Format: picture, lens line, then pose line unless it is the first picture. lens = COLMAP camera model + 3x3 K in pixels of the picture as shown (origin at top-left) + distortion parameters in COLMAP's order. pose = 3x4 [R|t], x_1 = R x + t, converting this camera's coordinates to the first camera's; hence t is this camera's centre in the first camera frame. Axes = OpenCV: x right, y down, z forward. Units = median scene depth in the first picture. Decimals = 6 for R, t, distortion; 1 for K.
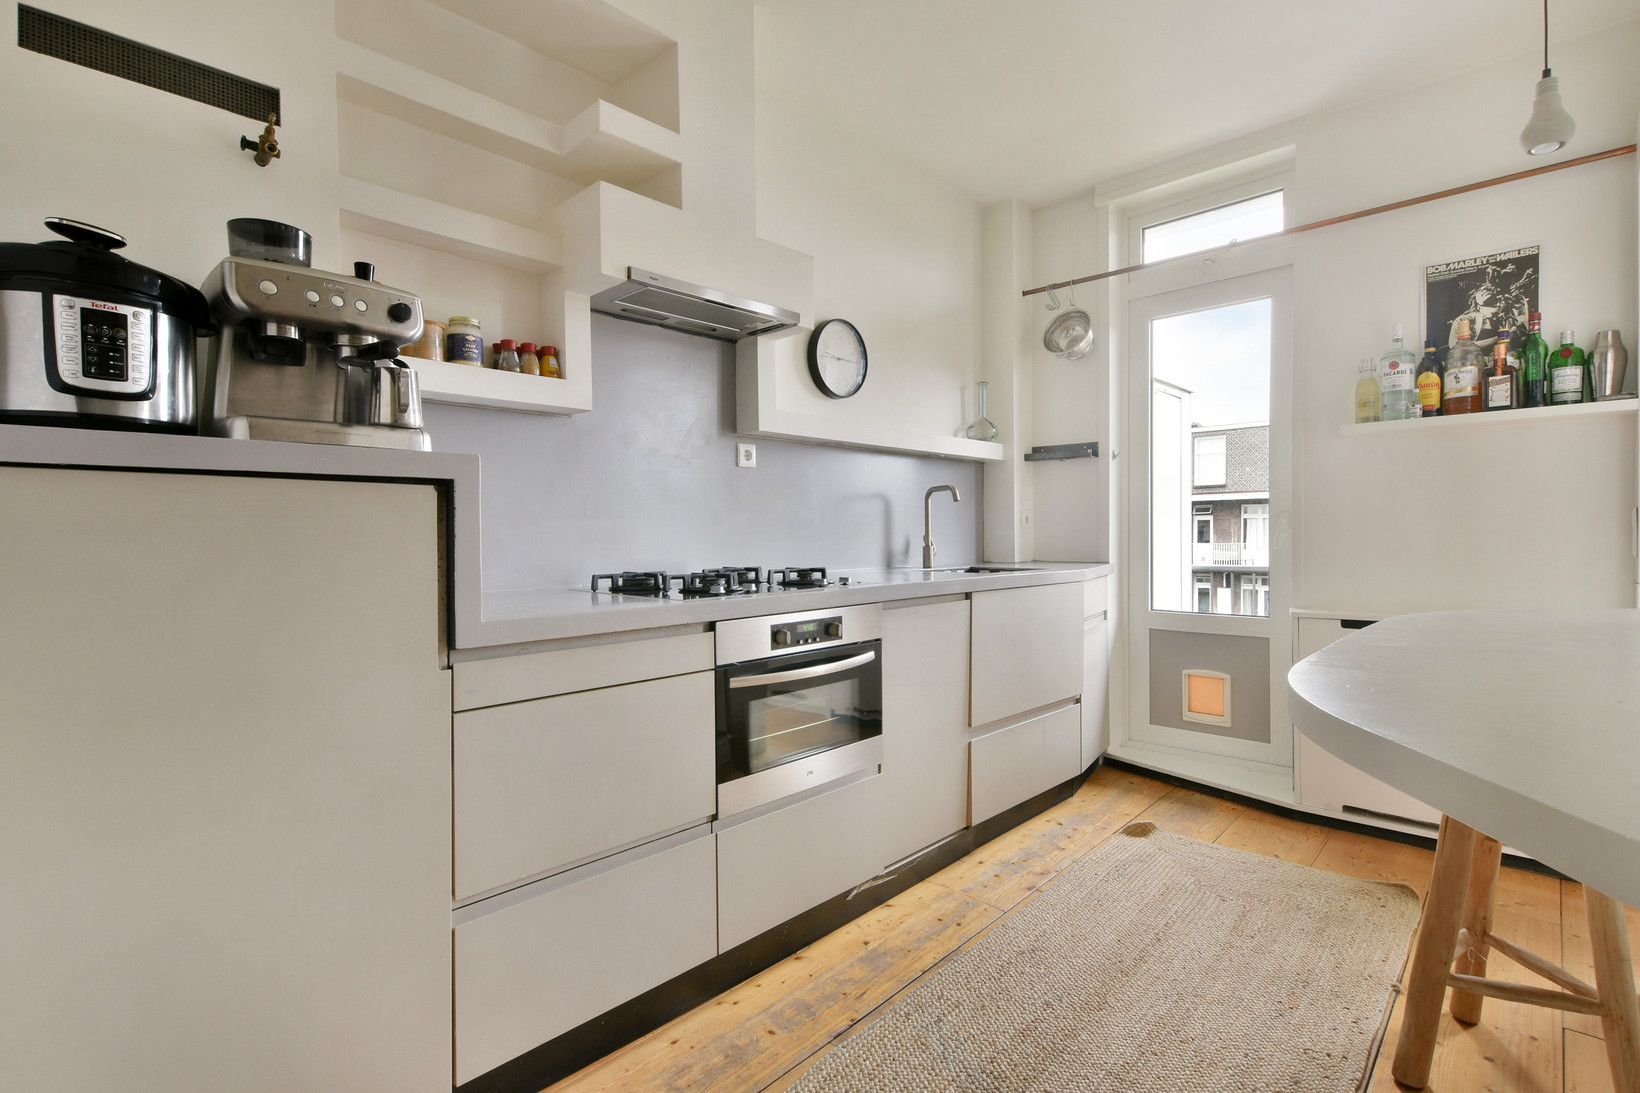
lens RADIAL K [[755.9, 0, 821.3], [0, 755.9, 563.8], [0, 0, 1]] dist [0.011577, -0.000014]
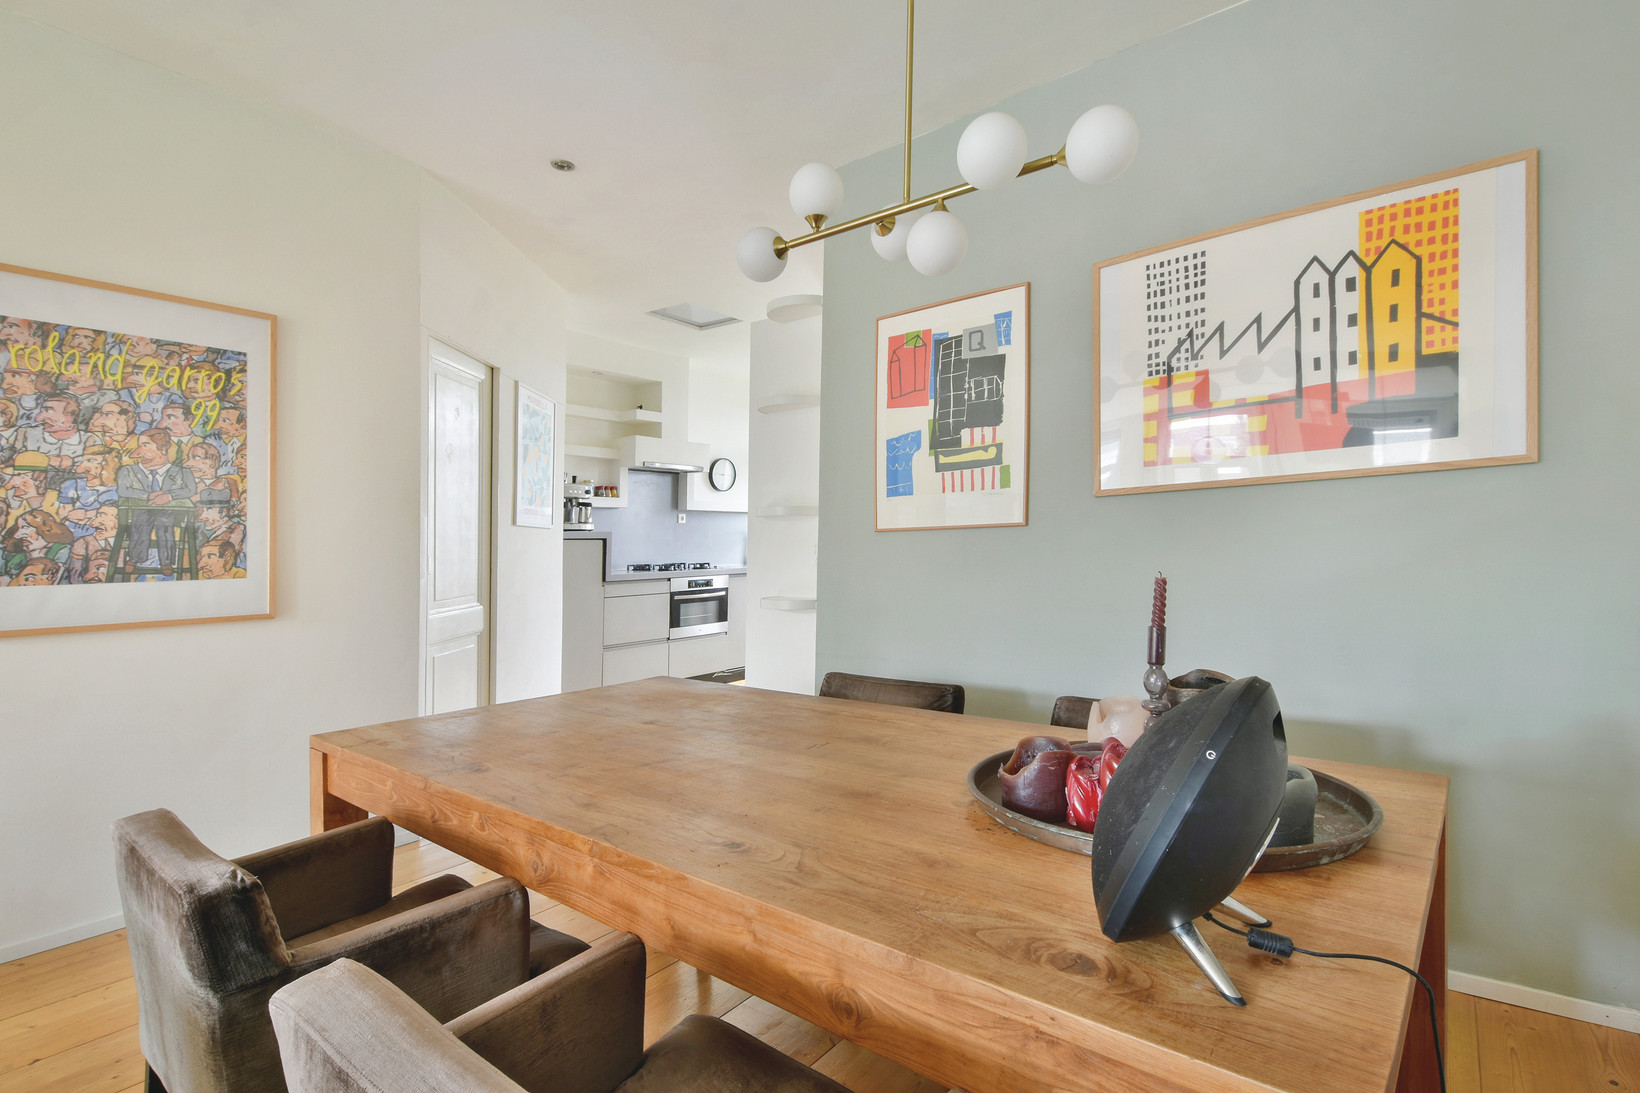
lens RADIAL K [[768.5, 0, 850.4], [0, 768.5, 542.6], [0, 0, 1]] dist [-0.018437, 0.000041]
pose [[0.993940, 0.017702, 0.108485, 0.239165], [-0.015390, 0.999637, -0.022110, -0.015021], [-0.108837, 0.020307, 0.993852, -2.096975]]
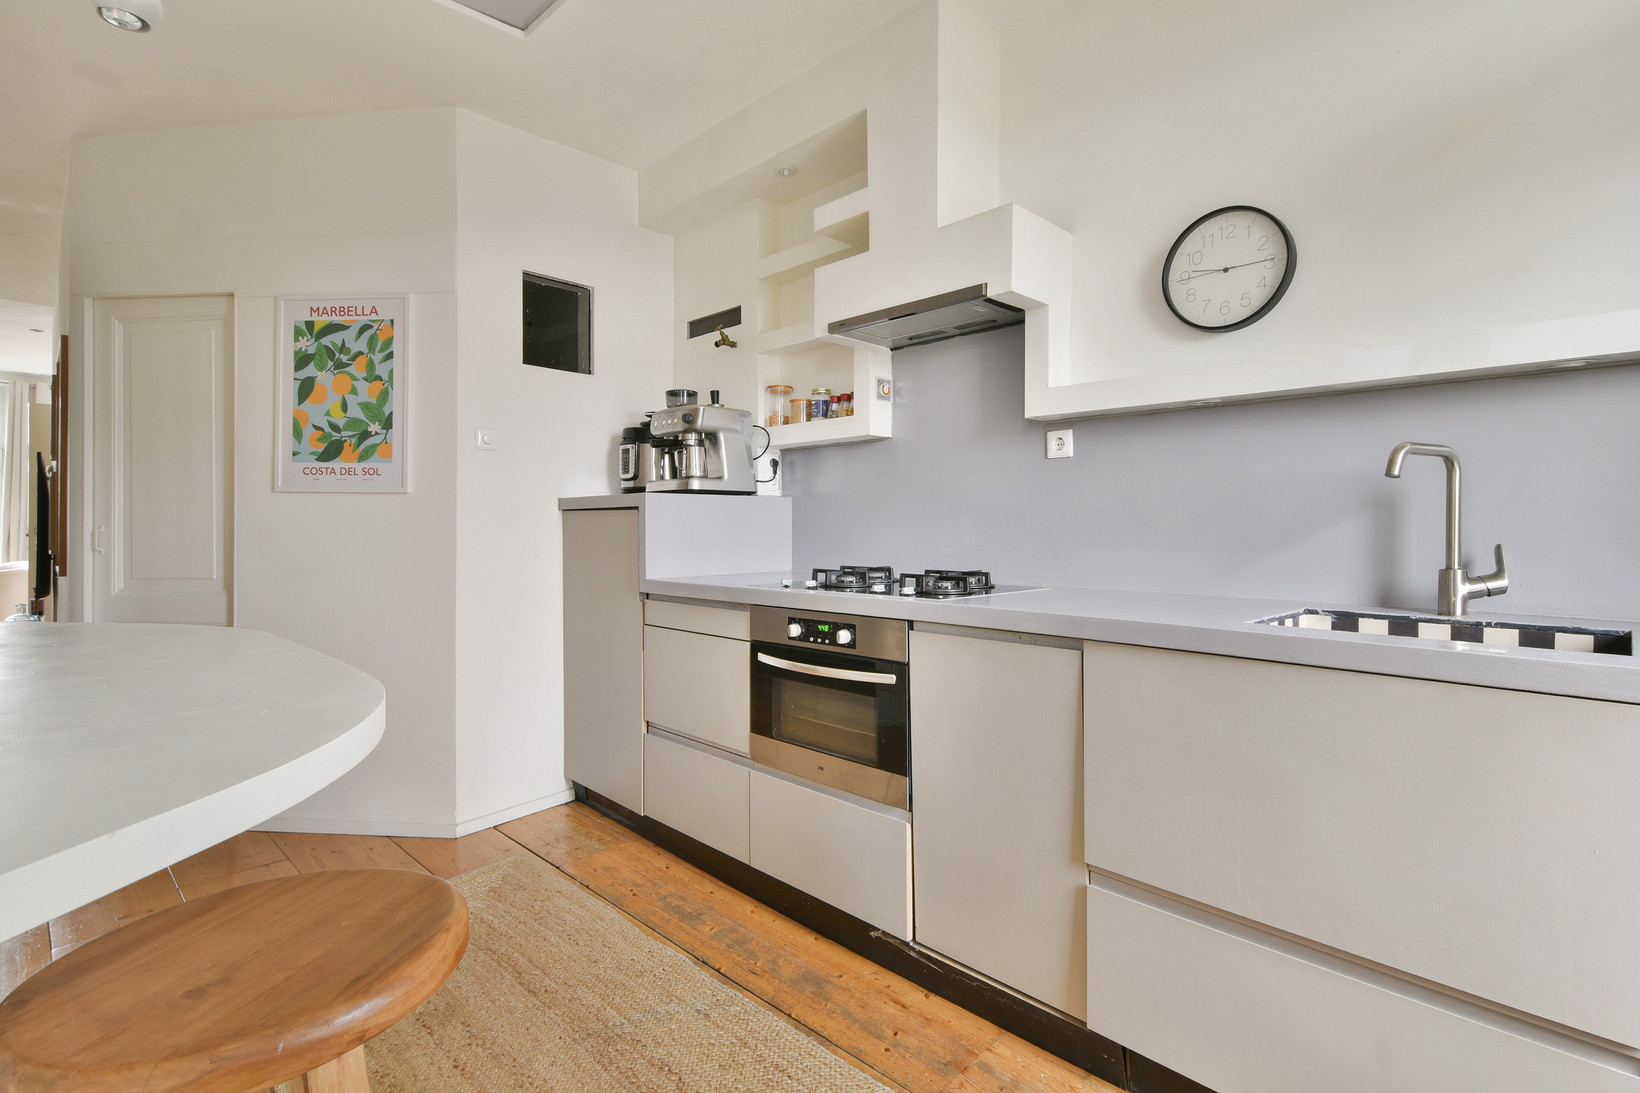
lens RADIAL K [[788.4, 0, 797.8], [0, 788.4, 525.2], [0, 0, 1]] dist [0.017579, -0.000088]
pose [[-0.032092, 0.015500, -0.999365, 1.043816], [-0.031127, 0.999379, 0.016500, -0.073435], [0.999000, 0.031637, -0.031589, 0.971064]]
